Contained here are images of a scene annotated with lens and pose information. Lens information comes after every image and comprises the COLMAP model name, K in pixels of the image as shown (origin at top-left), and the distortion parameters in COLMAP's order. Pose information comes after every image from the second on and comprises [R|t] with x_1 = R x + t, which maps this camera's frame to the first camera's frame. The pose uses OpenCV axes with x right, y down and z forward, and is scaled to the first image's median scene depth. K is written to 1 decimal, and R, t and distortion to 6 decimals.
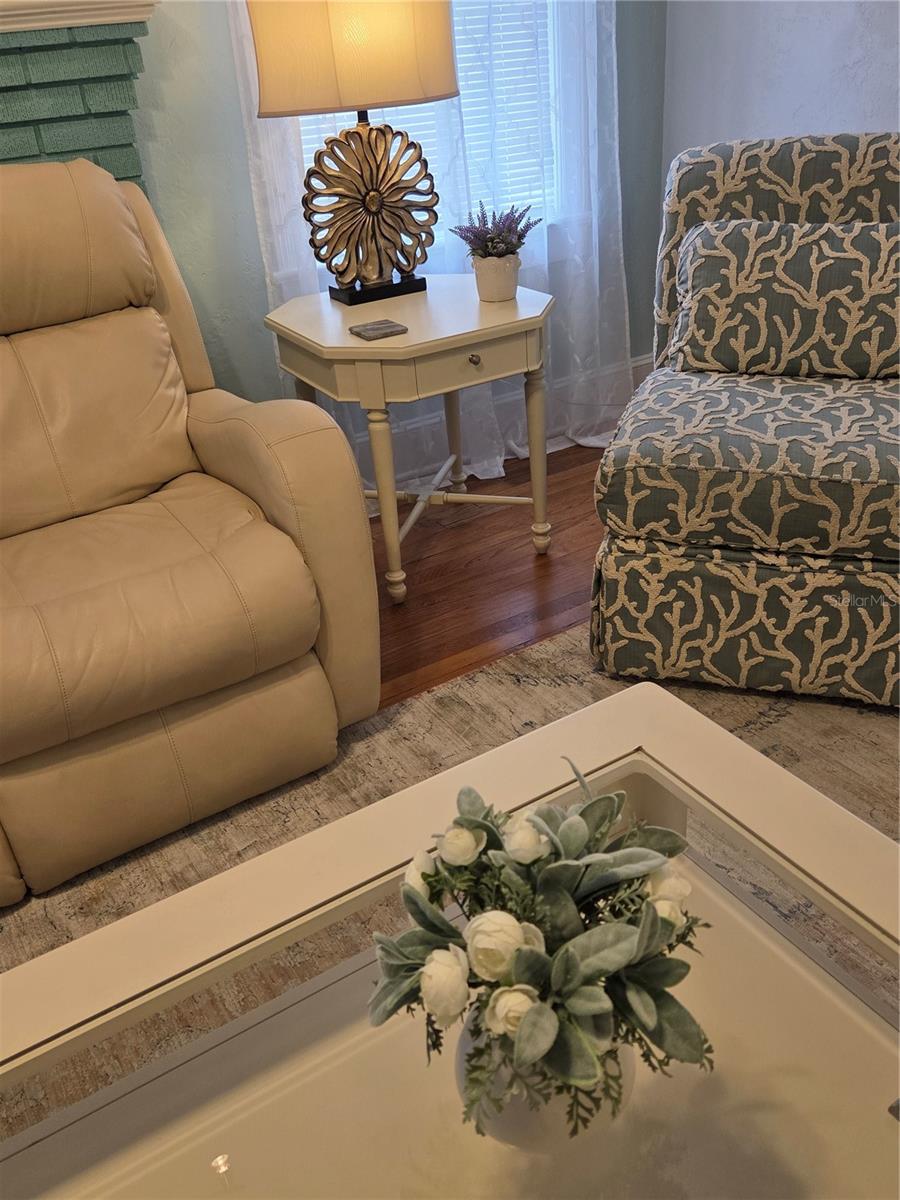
lens RADIAL K [[995.9, 0, 450.0], [0, 995.9, 600.0], [0, 0, 1]] dist [0.103696, -0.221722]
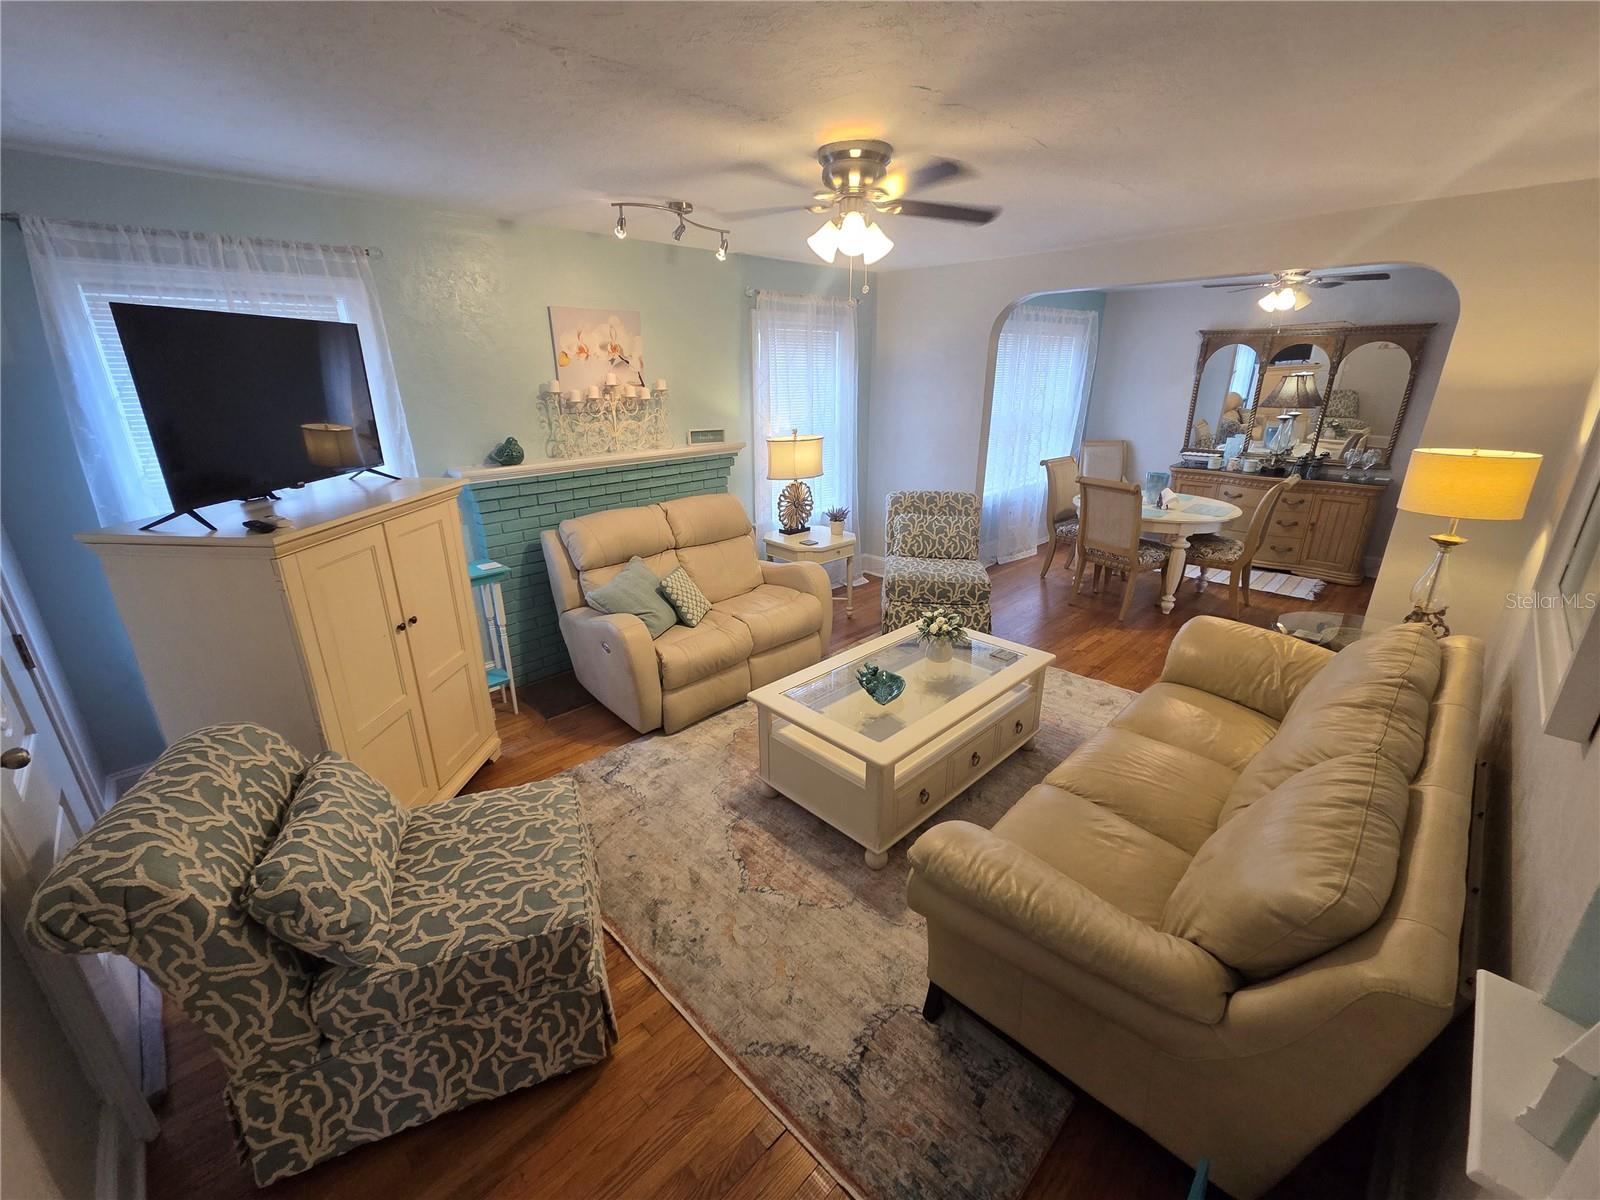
lens RADIAL K [[654.5, 0, 800.0], [0, 654.5, 600.0], [0, 0, 1]] dist [-0.001279, -0.000539]
pose [[0.968156, -0.006727, 0.250256, -0.663387], [0.052830, 0.982617, -0.177968, 0.299216], [-0.244709, 0.185522, 0.951682, -1.012719]]
